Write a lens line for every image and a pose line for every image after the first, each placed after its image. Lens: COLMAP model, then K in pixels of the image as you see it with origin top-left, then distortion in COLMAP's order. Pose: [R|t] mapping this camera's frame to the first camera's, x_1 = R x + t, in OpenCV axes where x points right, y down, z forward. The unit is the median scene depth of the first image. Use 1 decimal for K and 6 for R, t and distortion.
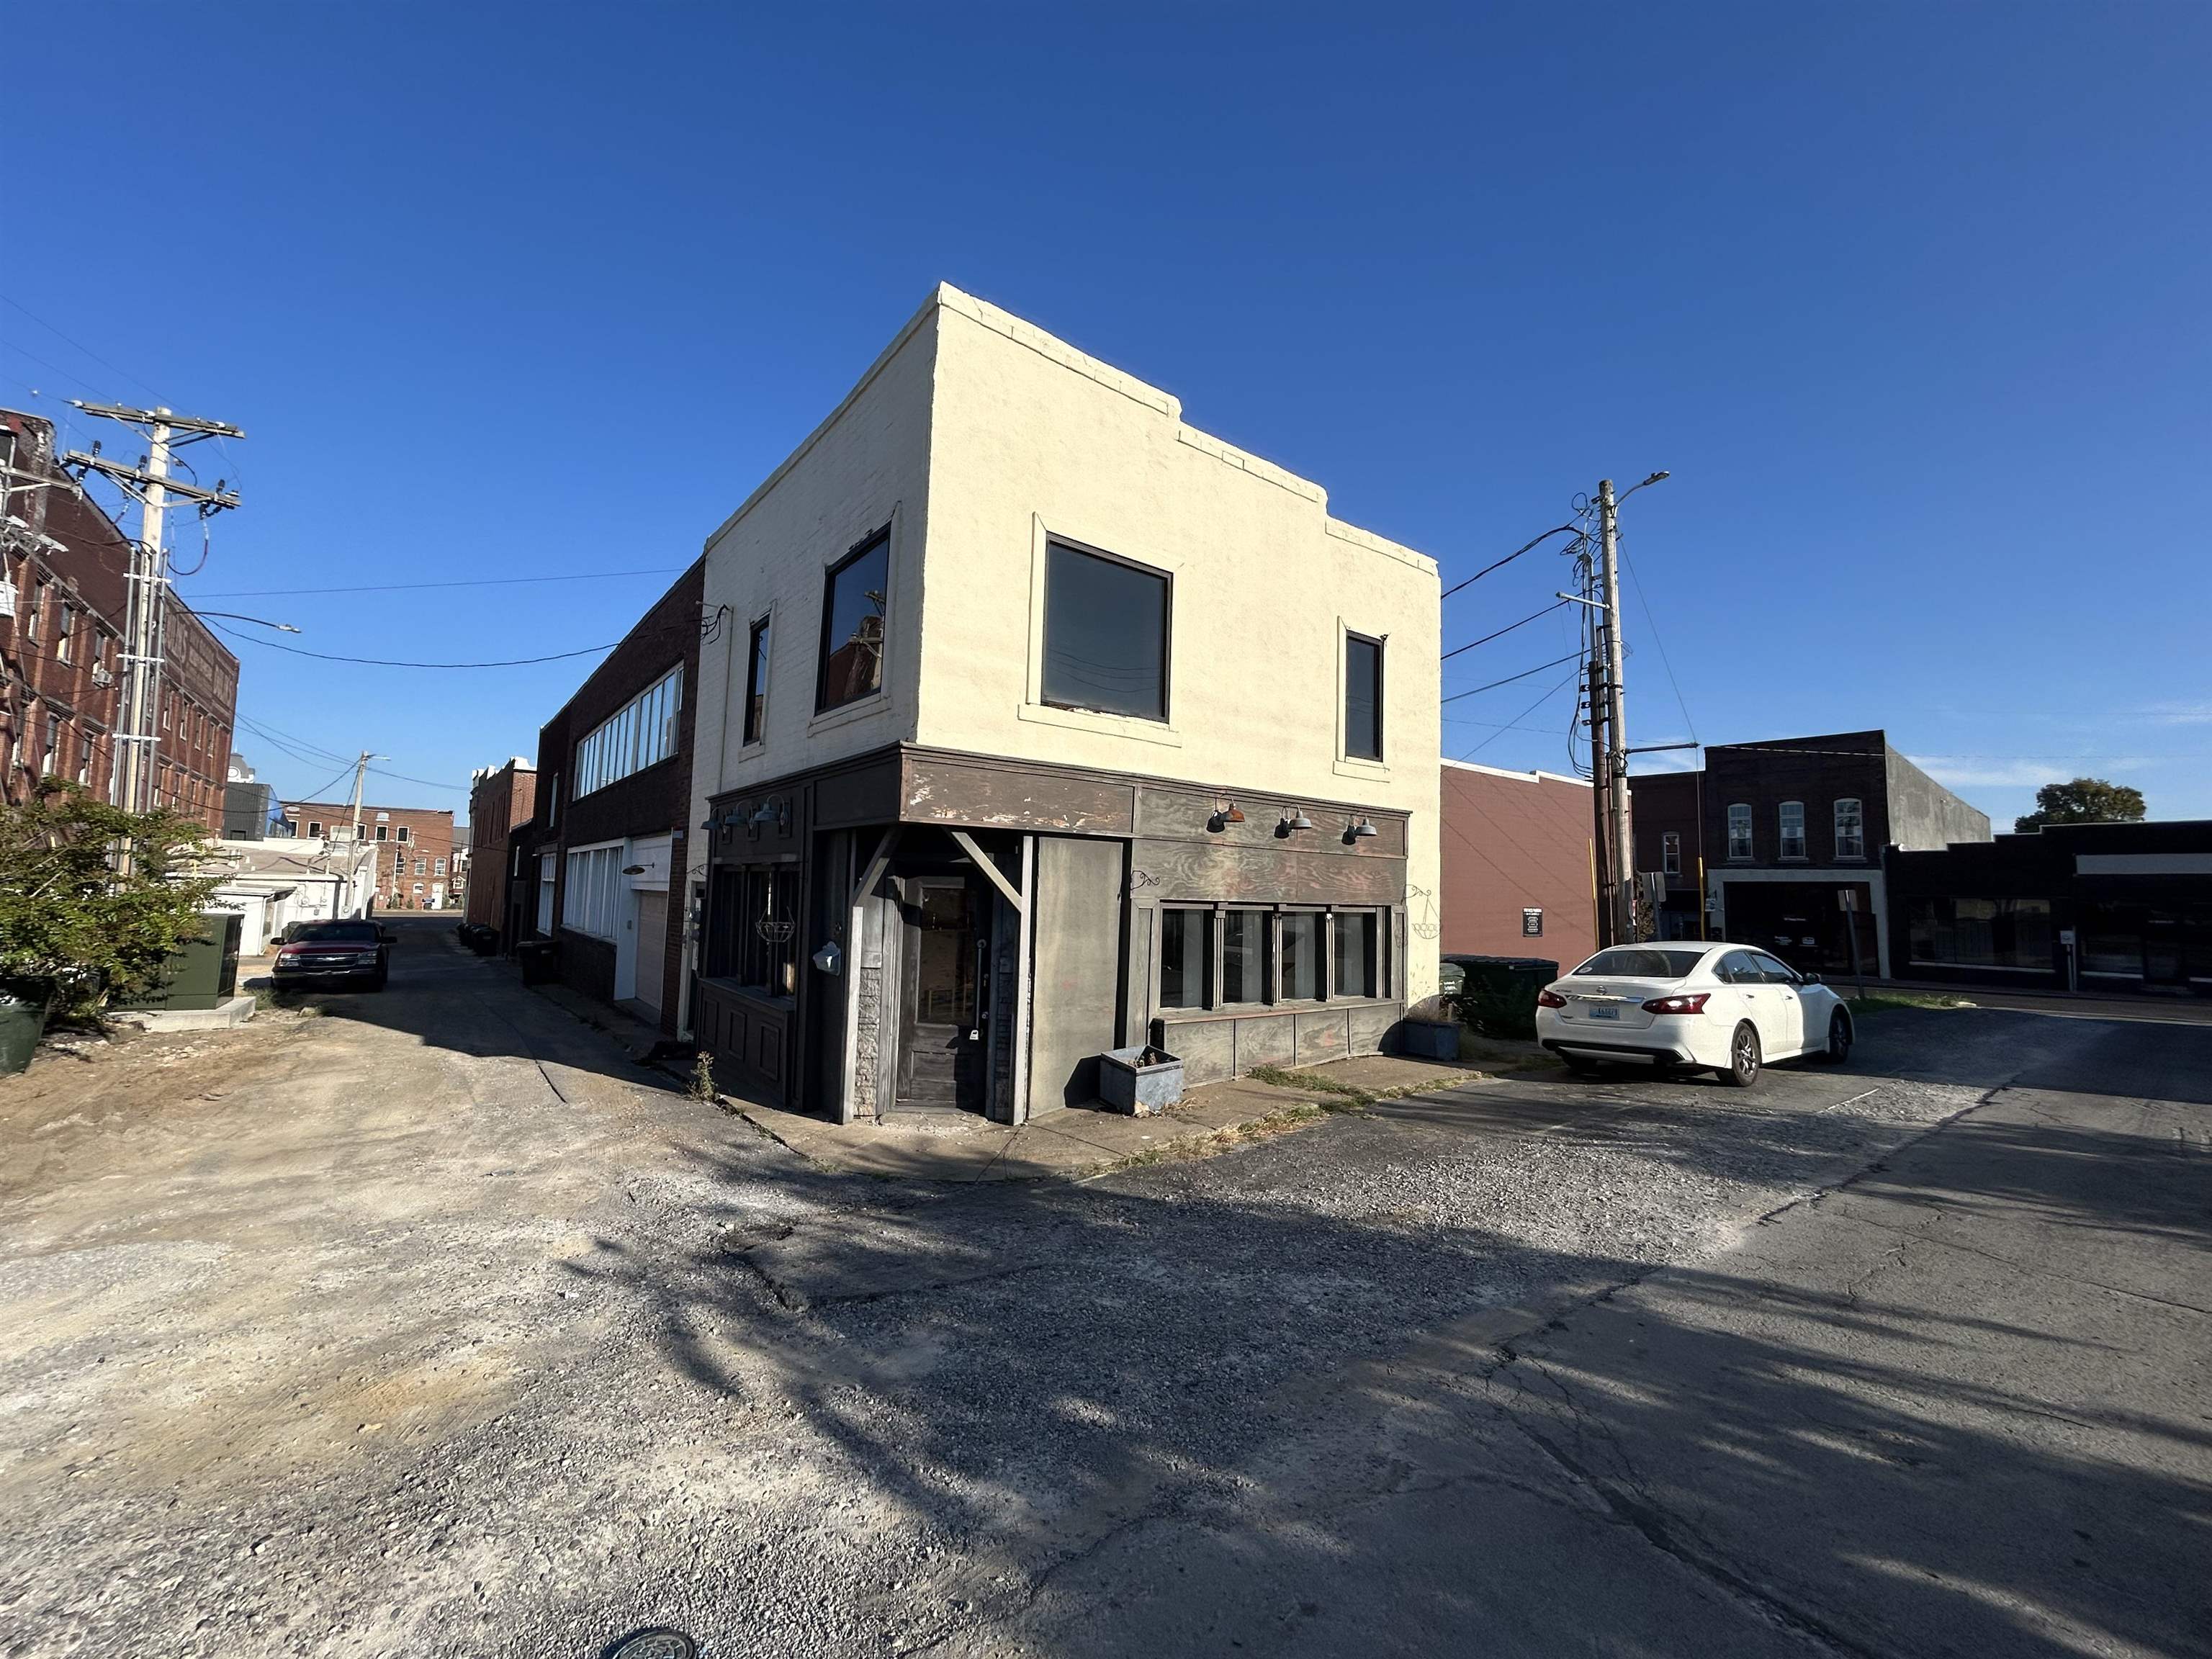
lens RADIAL K [[896.1, 0, 1099.4], [0, 896.1, 818.9], [0, 0, 1]] dist [-0.002586, 0.000551]
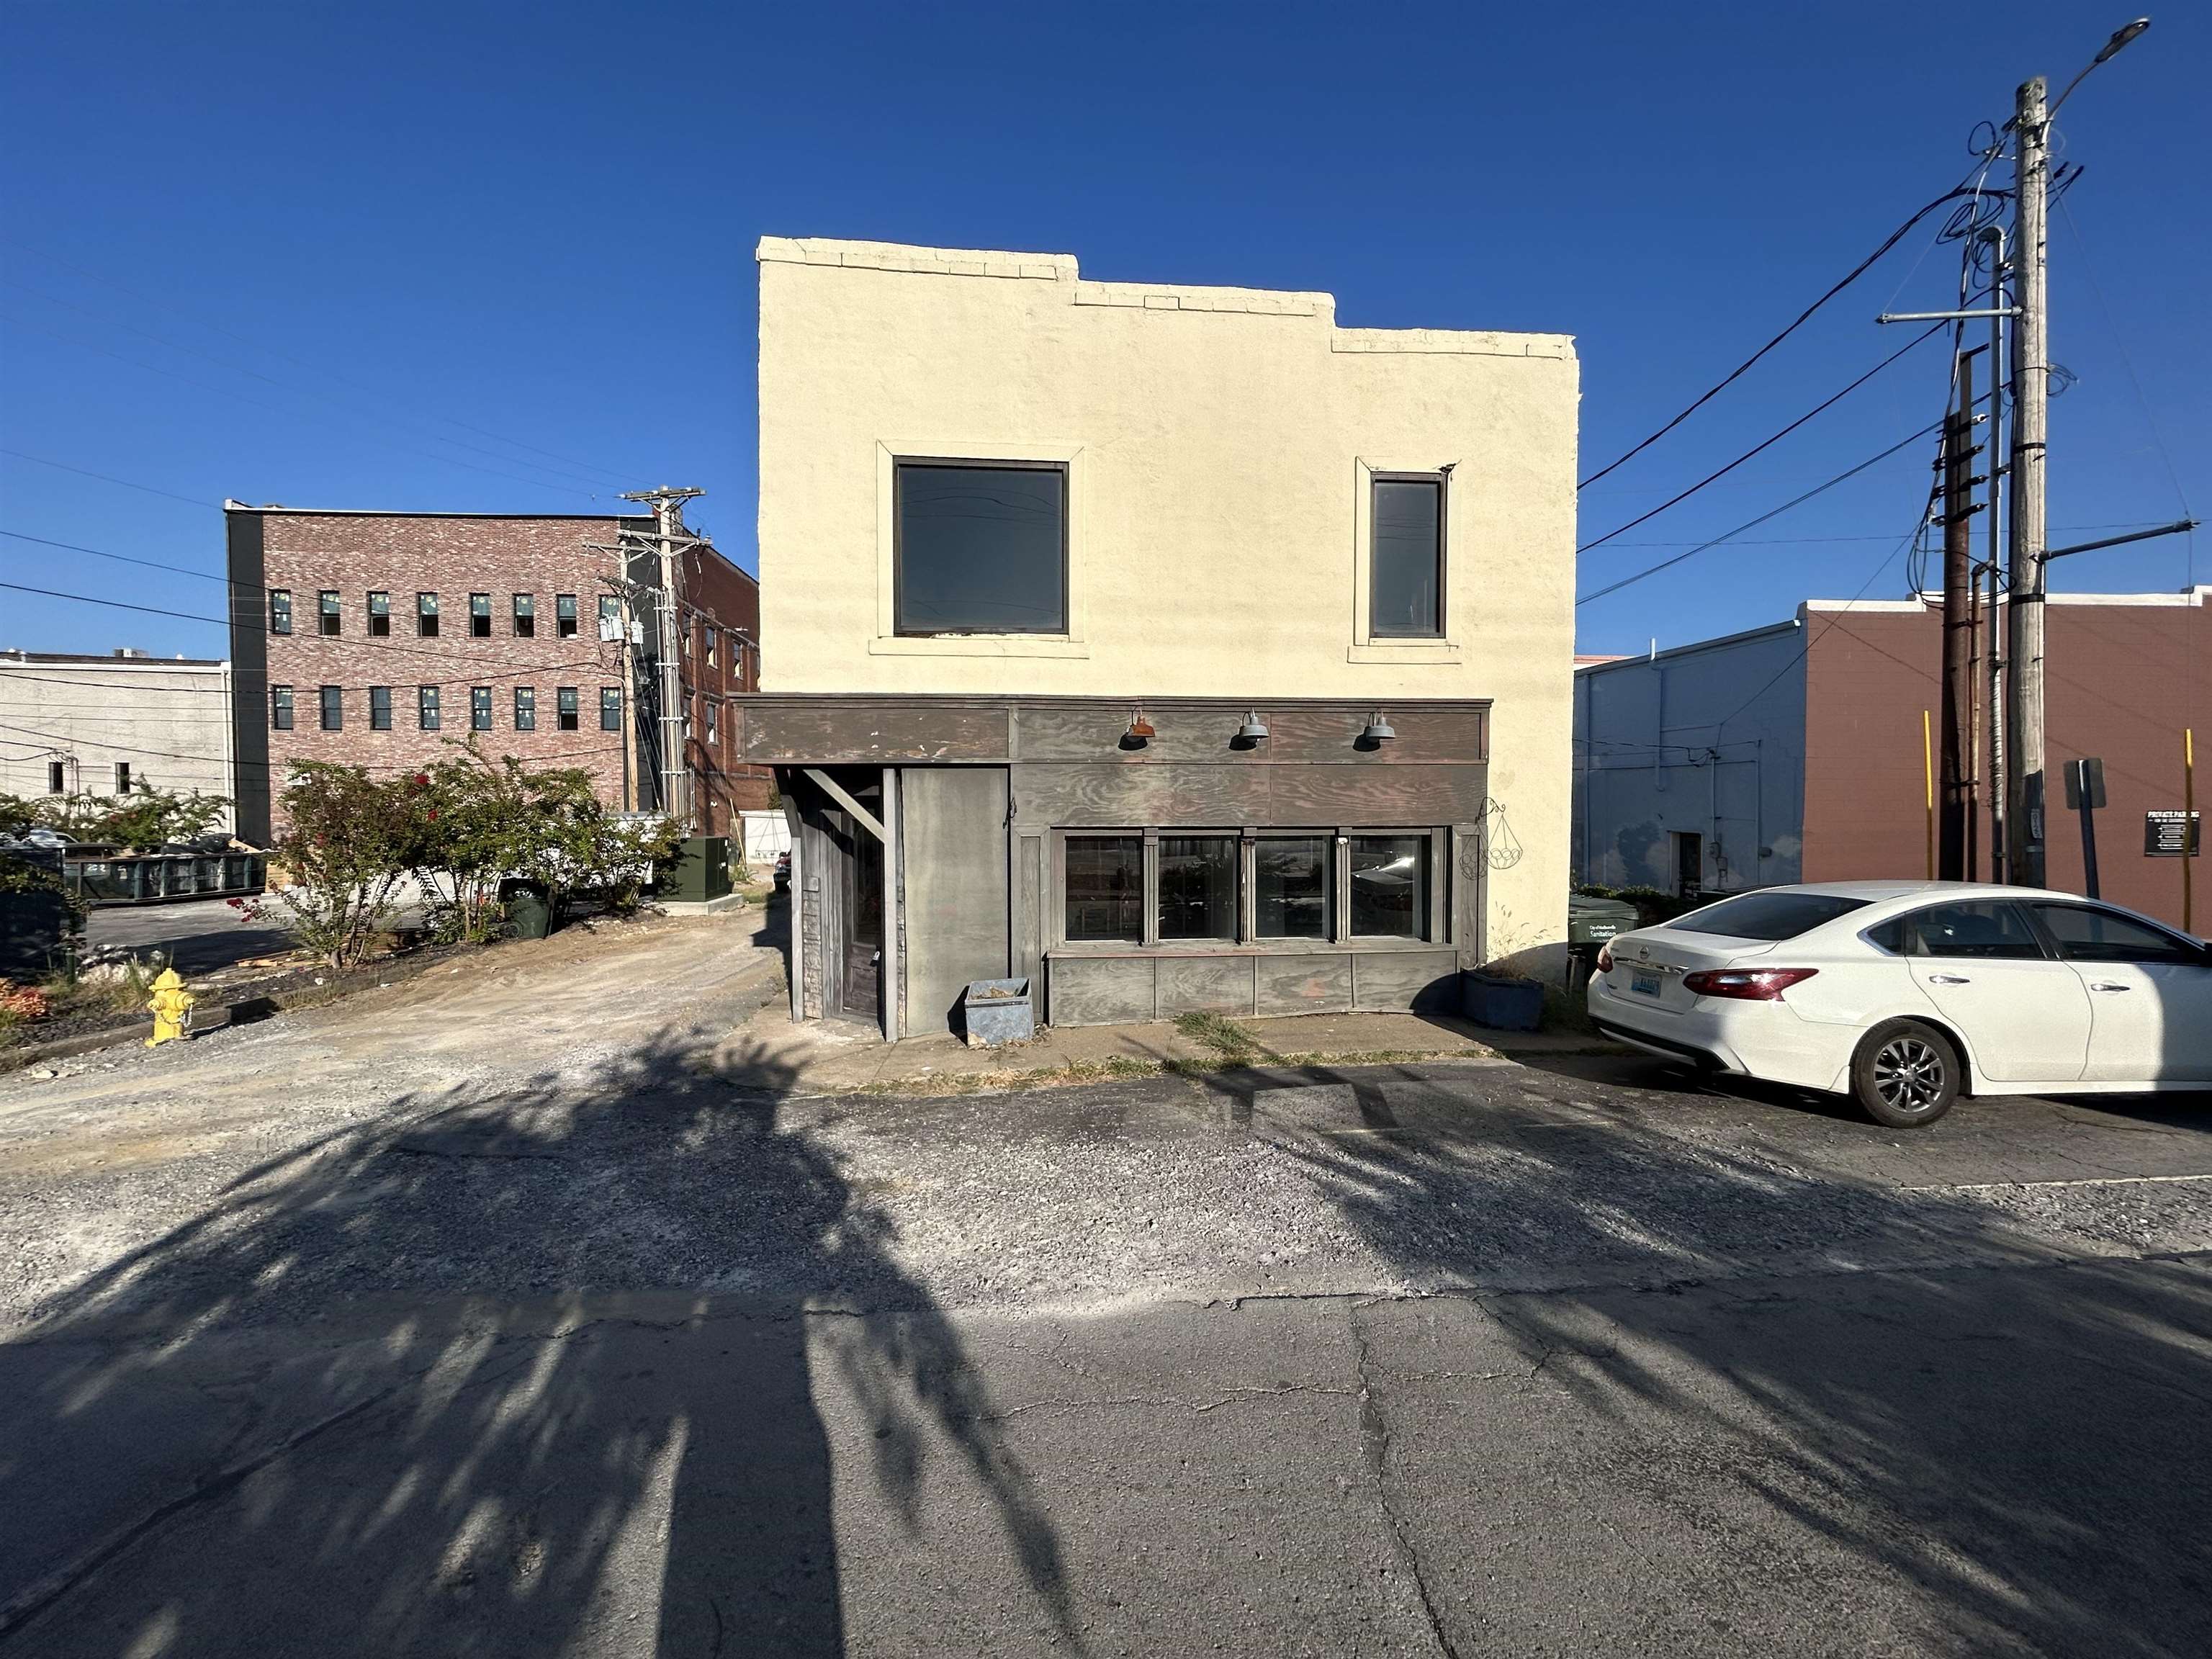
lens RADIAL K [[896.1, 0, 1099.4], [0, 896.1, 818.9], [0, 0, 1]] dist [-0.002586, 0.000551]
pose [[0.839543, -0.015510, -0.543072, 0.614877], [0.069797, 0.994388, 0.079501, 0.010835], [0.538791, -0.104650, 0.835914, 0.242638]]
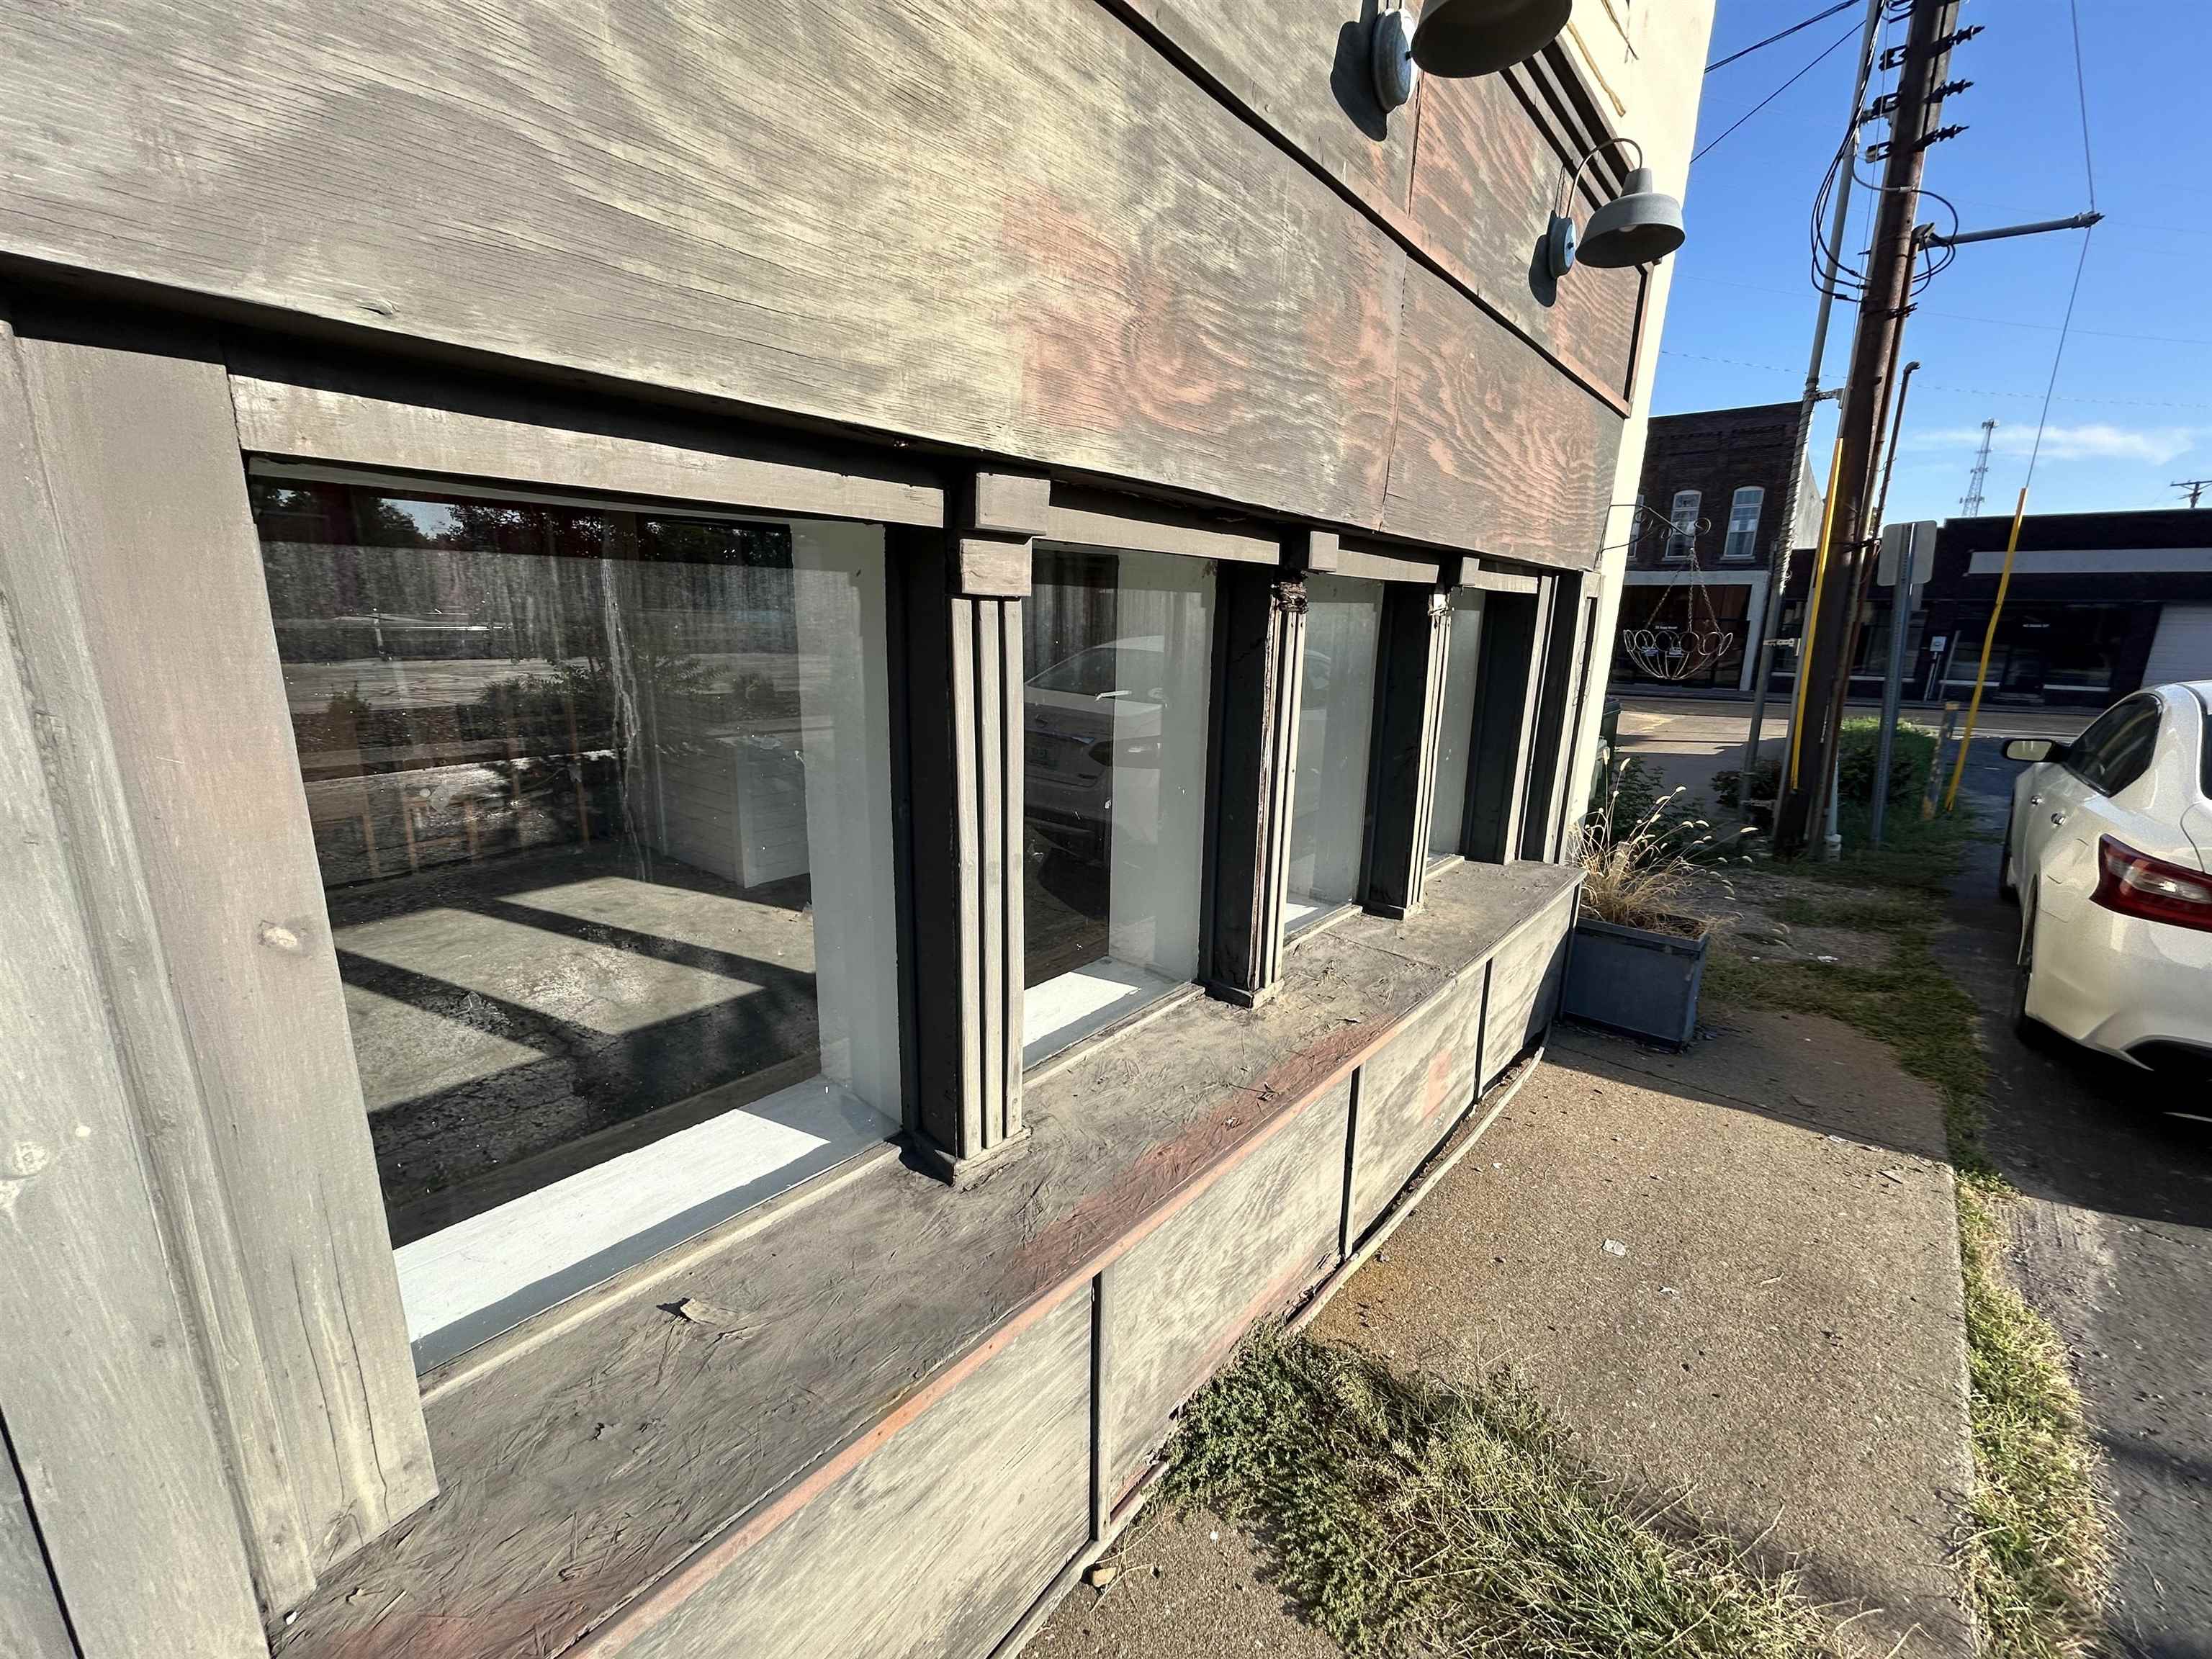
lens RADIAL K [[894.8, 0, 1098.1], [0, 894.8, 824.0], [0, 0, 1]] dist [-0.000461, 0.000563]
pose [[0.980549, -0.050116, 0.189769, 0.129362], [-0.011759, 0.950116, 0.311674, 0.107459], [-0.195922, -0.307843, 0.931046, 0.909899]]
